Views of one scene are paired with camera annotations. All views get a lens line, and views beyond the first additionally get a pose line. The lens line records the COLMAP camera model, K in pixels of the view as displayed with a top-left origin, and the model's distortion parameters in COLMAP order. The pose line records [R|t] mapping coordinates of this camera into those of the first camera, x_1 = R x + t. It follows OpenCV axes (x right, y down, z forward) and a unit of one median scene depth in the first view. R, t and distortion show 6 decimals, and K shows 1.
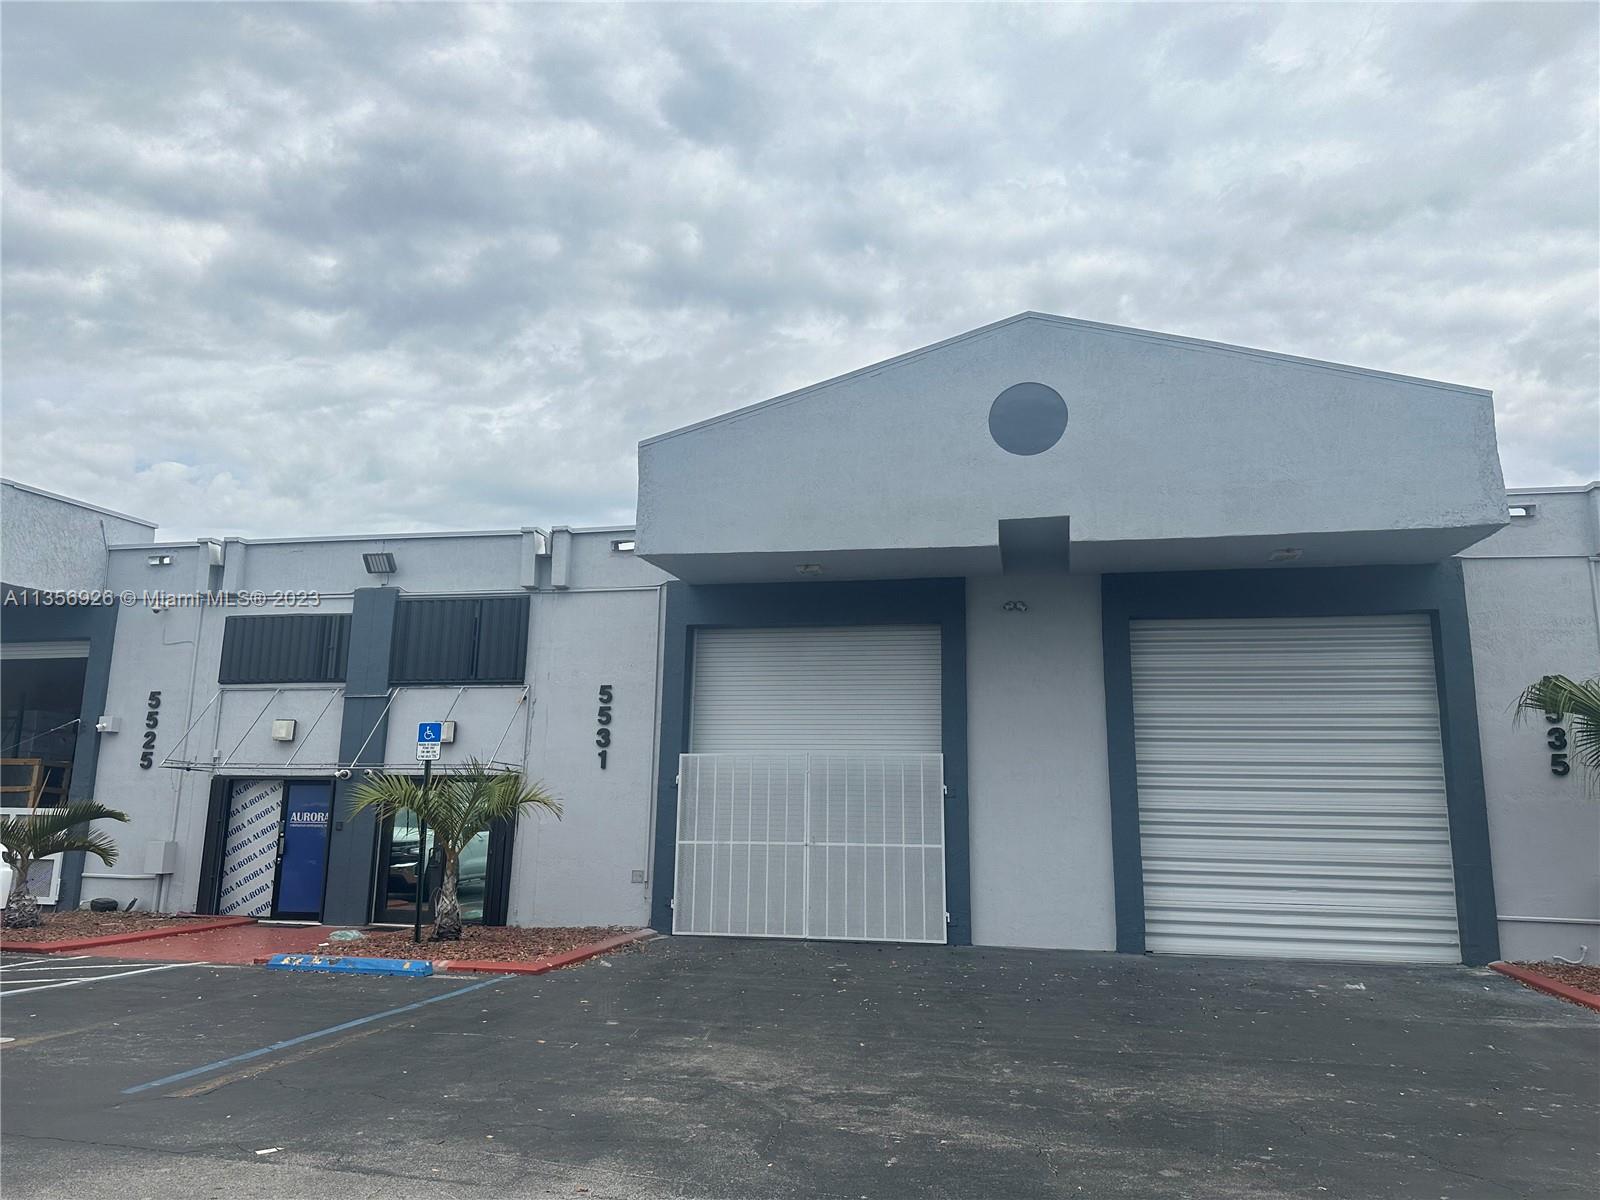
lens RADIAL K [[1125.0, 0, 795.0], [0, 1125.0, 586.6], [0, 0, 1]] dist [0.037004, -0.032092]
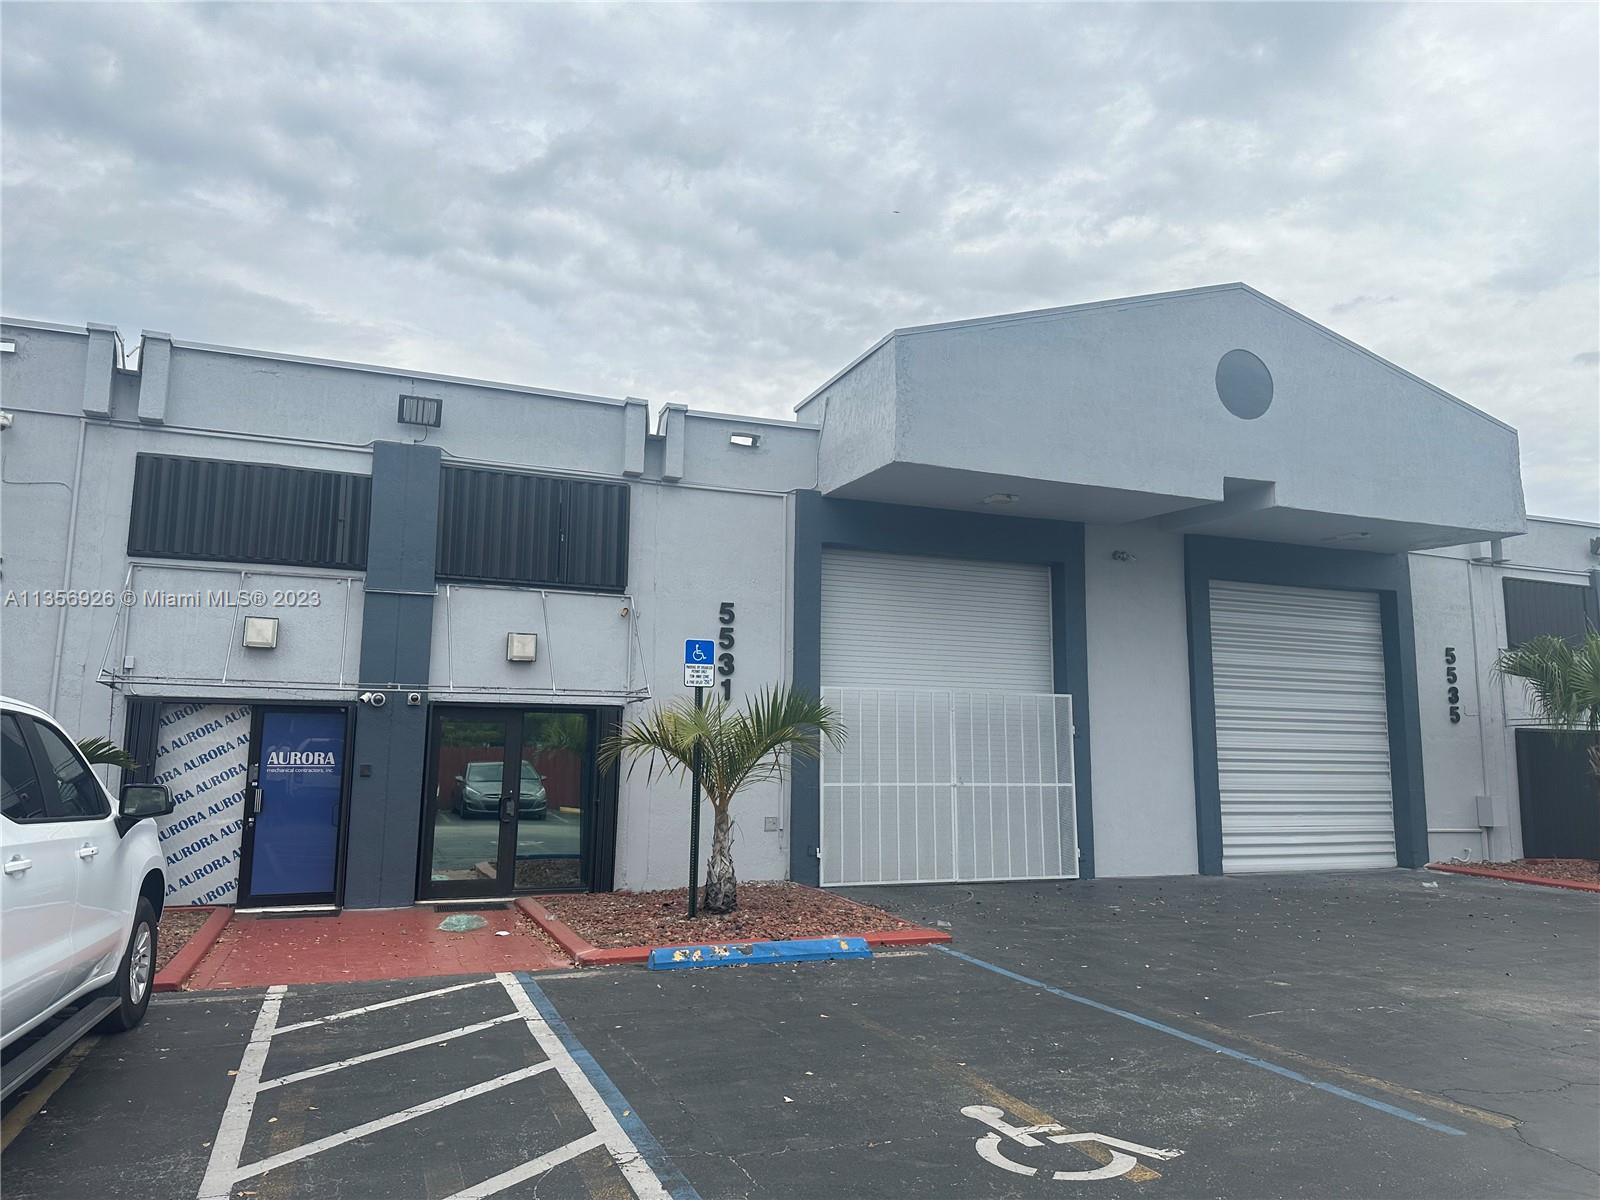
lens RADIAL K [[1125.0, 0, 799.5], [0, 1125.0, 590.6], [0, 0, 1]] dist [0.037004, -0.032092]
pose [[0.830834, 0.075355, 0.551395, -0.628361], [-0.111043, 0.993314, 0.031569, 0.049269], [-0.545329, -0.087457, 0.833647, 0.287138]]
